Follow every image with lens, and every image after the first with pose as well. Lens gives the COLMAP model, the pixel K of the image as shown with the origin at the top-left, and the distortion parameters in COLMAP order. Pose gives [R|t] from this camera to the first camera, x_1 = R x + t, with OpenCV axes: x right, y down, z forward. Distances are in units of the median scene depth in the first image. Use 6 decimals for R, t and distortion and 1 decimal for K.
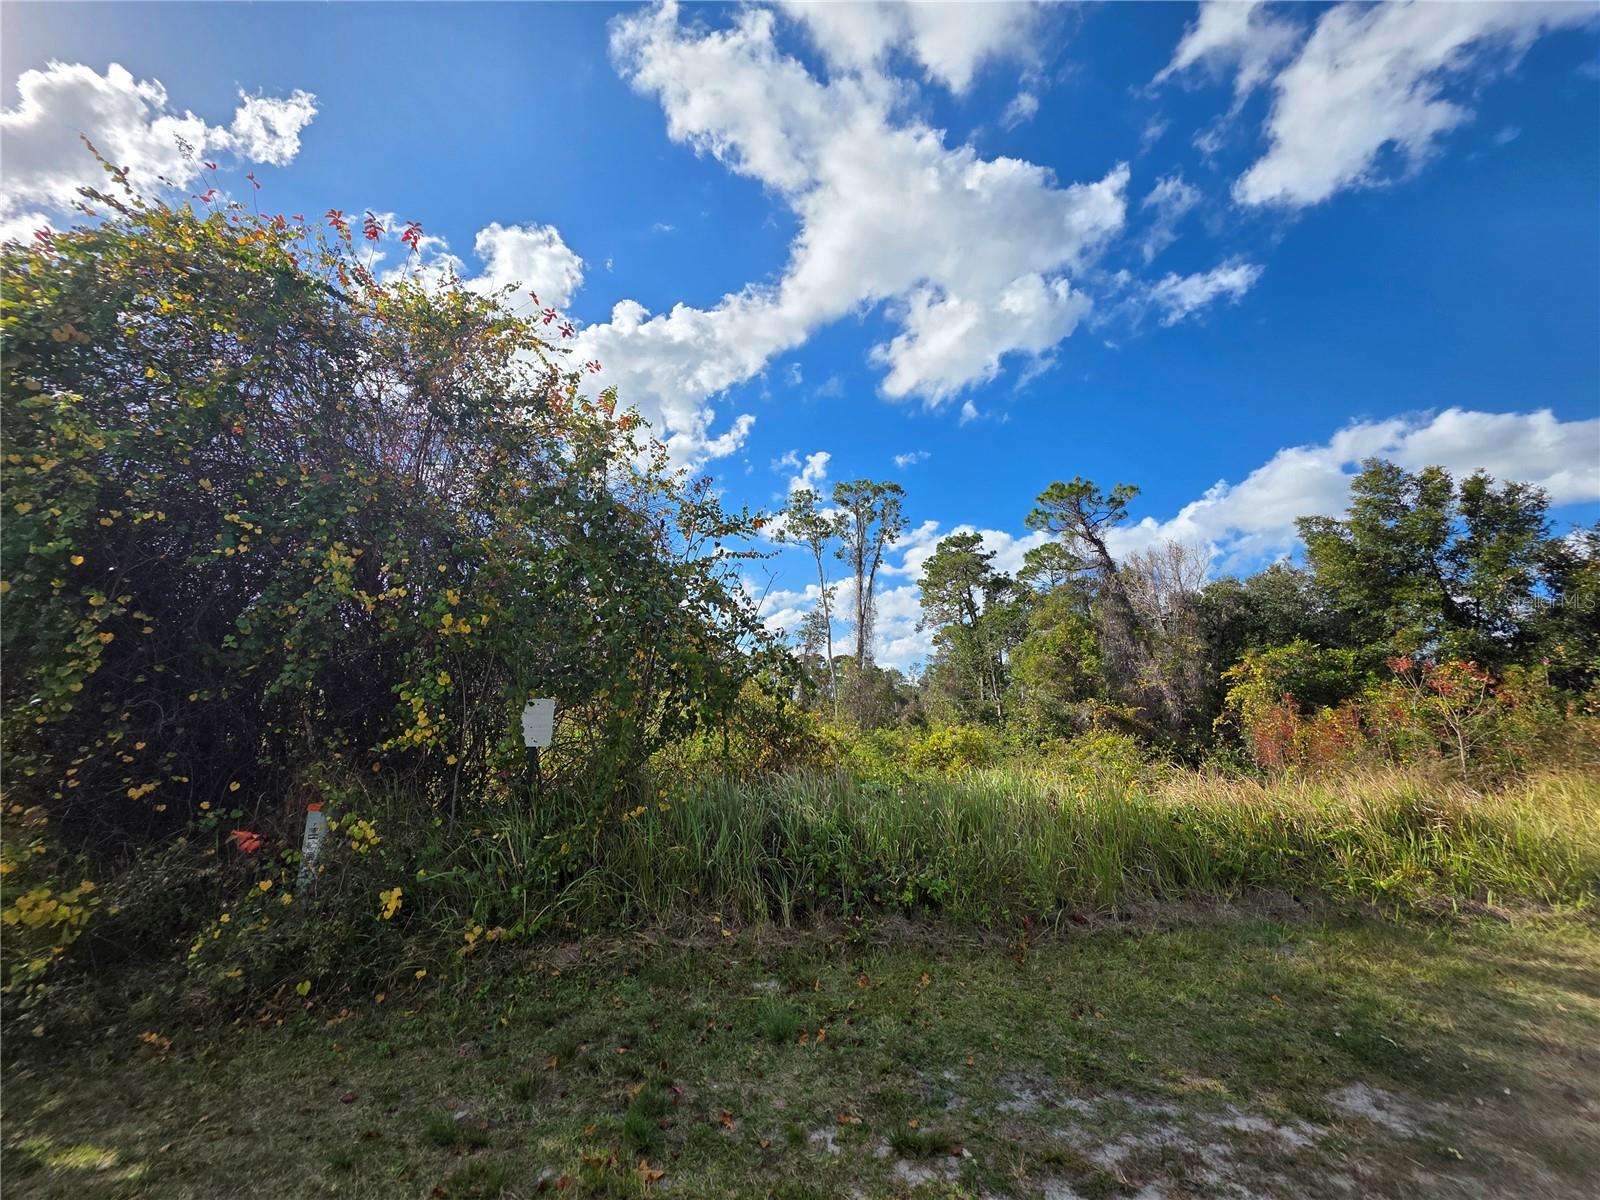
lens RADIAL K [[637.8, 0, 797.9], [0, 637.8, 603.0], [0, 0, 1]] dist [-0.002362, 0.000797]
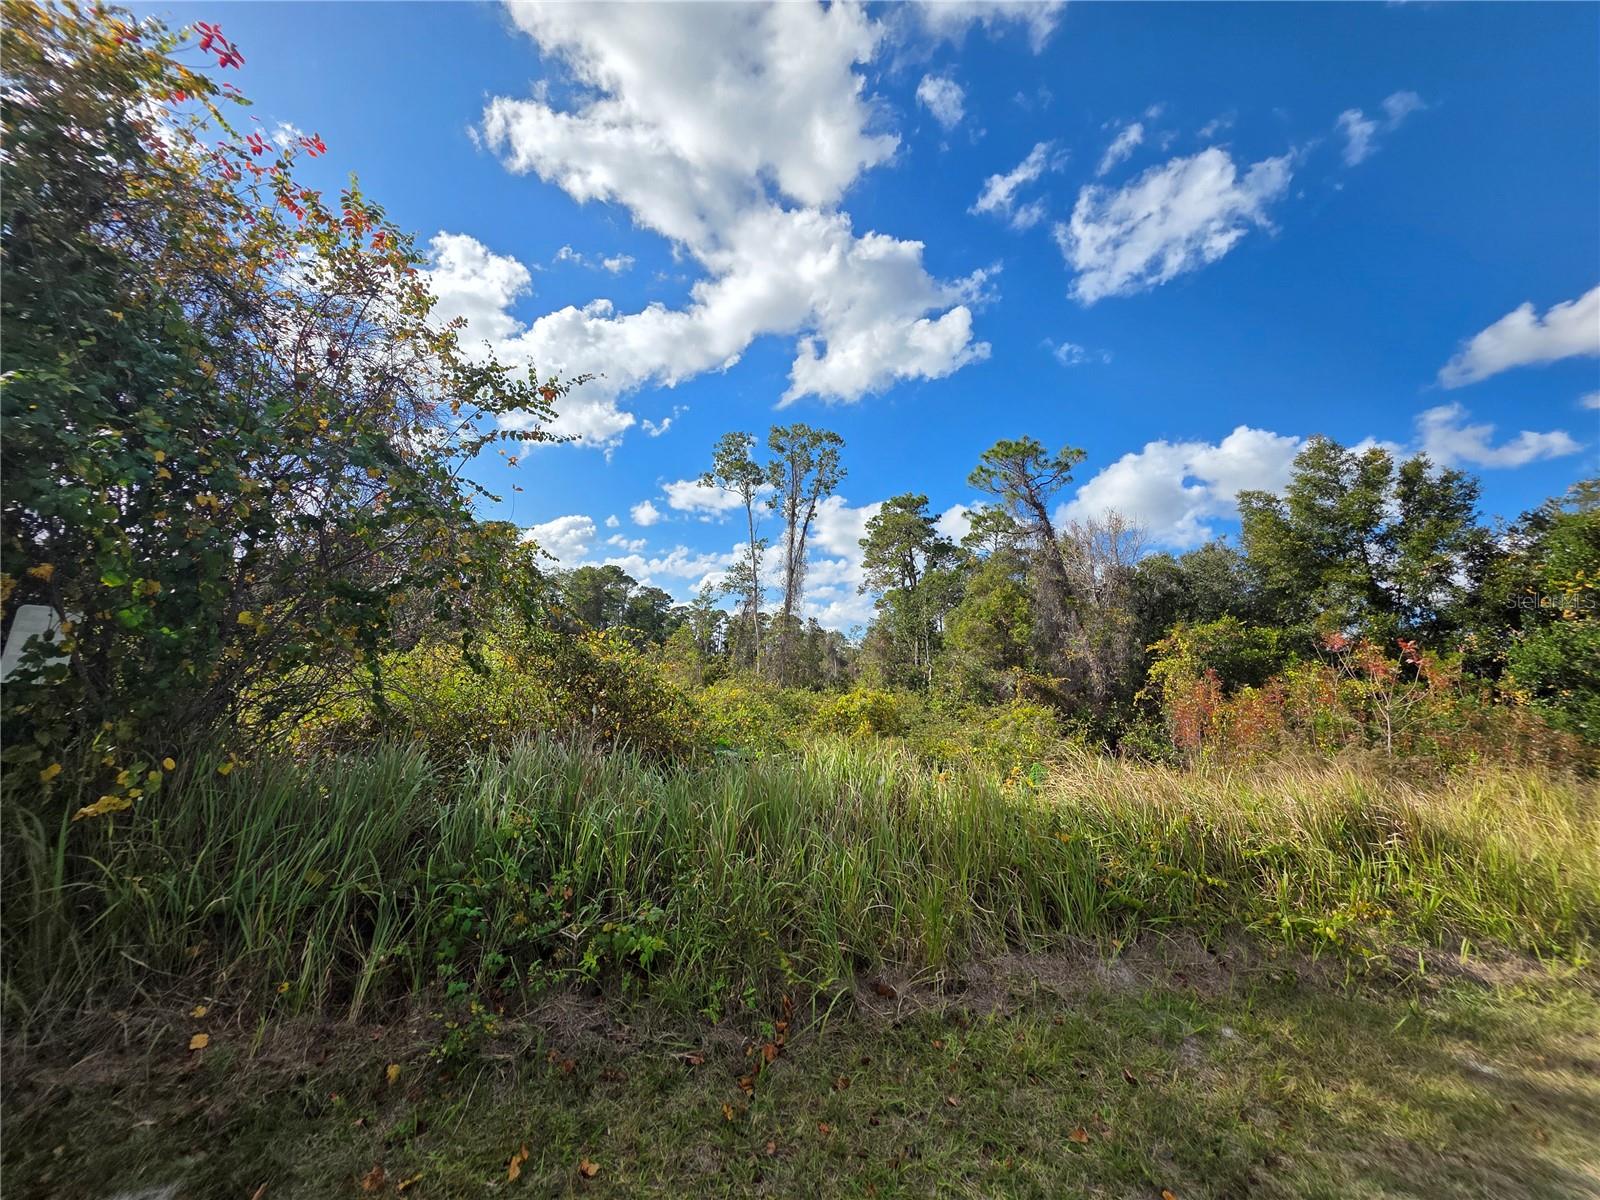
lens RADIAL K [[637.8, 0, 799.0], [0, 637.8, 610.8], [0, 0, 1]] dist [-0.002362, 0.000797]
pose [[0.995475, 0.052110, 0.079468, 0.057634], [-0.057932, 0.995662, 0.072809, 0.016293], [-0.075329, -0.077084, 0.994175, 0.081922]]
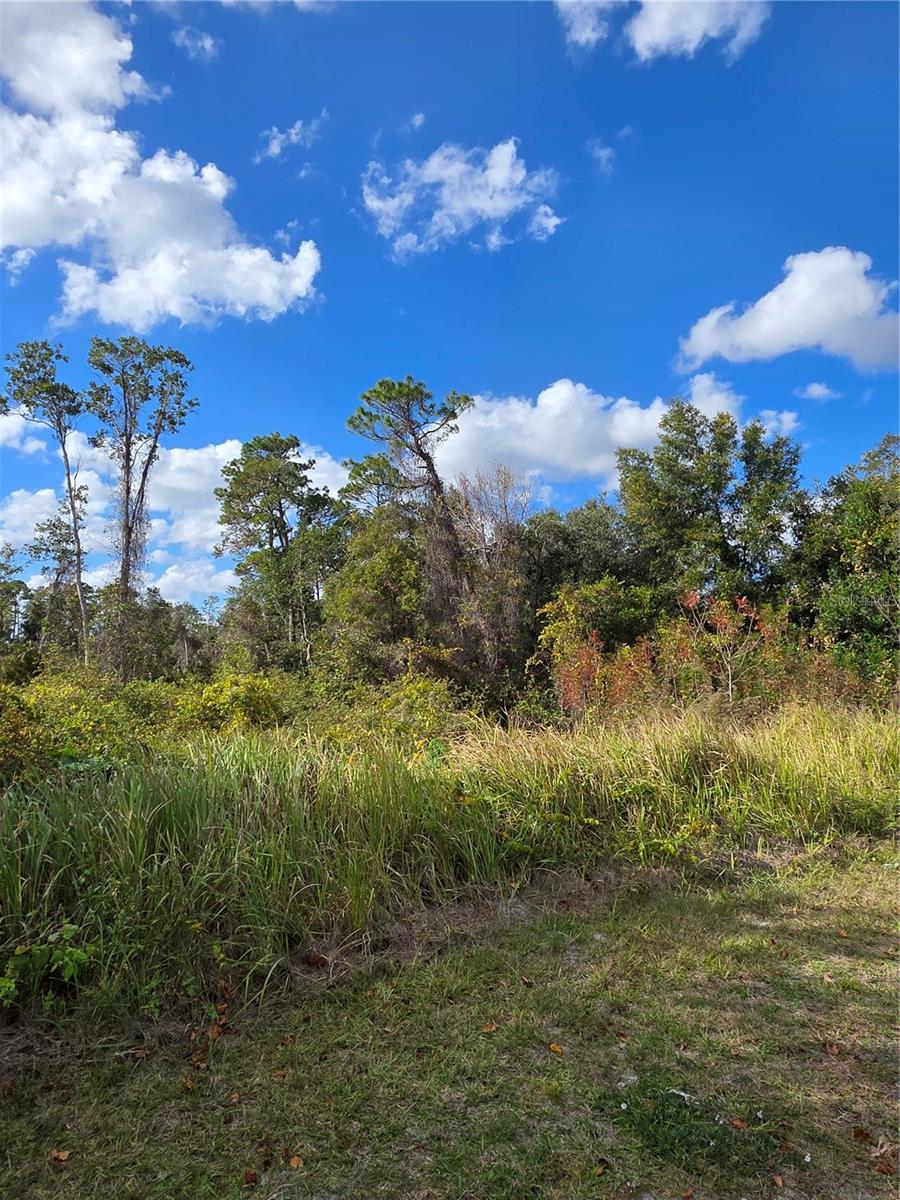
lens RADIAL K [[782.1, 0, 440.6], [0, 782.1, 591.1], [0, 0, 1]] dist [-0.002338, 0.001543]
pose [[0.896809, 0.020576, 0.441939, 0.038734], [-0.057884, 0.995788, 0.071100, 0.010483], [-0.438615, -0.089344, 0.894223, 0.051649]]
